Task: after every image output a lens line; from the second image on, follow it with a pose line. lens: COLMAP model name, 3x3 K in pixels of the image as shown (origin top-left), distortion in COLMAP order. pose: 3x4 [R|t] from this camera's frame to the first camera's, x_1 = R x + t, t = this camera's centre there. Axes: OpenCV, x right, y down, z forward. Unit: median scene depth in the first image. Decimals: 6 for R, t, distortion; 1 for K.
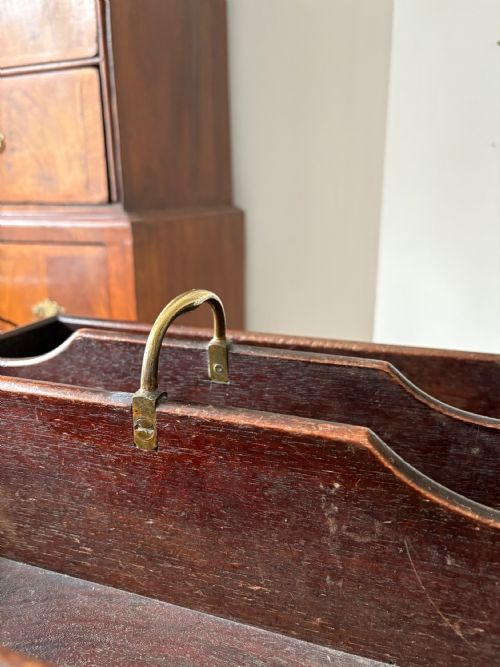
lens RADIAL K [[525.3, 0, 239.8], [0, 525.3, 334.0], [0, 0, 1]] dist [0.002973, -0.002993]
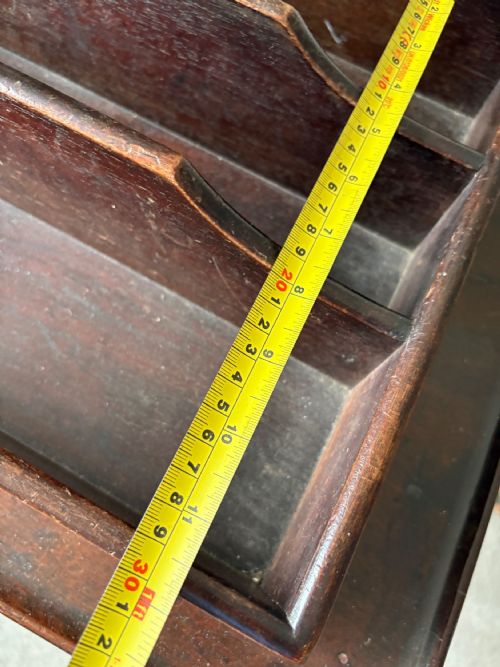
lens RADIAL K [[525.3, 0, 229.3], [0, 525.3, 333.7], [0, 0, 1]] dist [0.002973, -0.002993]
pose [[0.985738, 0.167972, 0.010329, 0.269635], [-0.106770, 0.576776, 0.809895, -0.278250], [0.130082, -0.799447, 0.586484, 0.194911]]
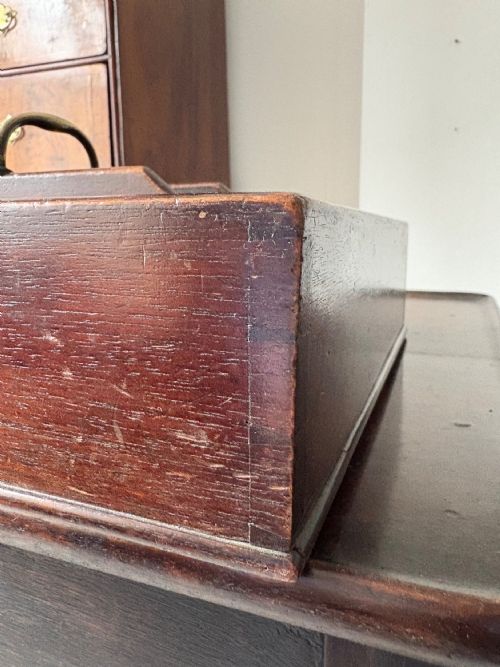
lens RADIAL K [[525.3, 0, 260.1], [0, 525.3, 277.2], [0, 0, 1]] dist [0.002973, -0.002993]
pose [[0.999483, 0.013890, -0.028997, 0.399574], [-0.018410, 0.986622, -0.161981, 0.488270], [0.026359, 0.162431, 0.986368, -0.137562]]
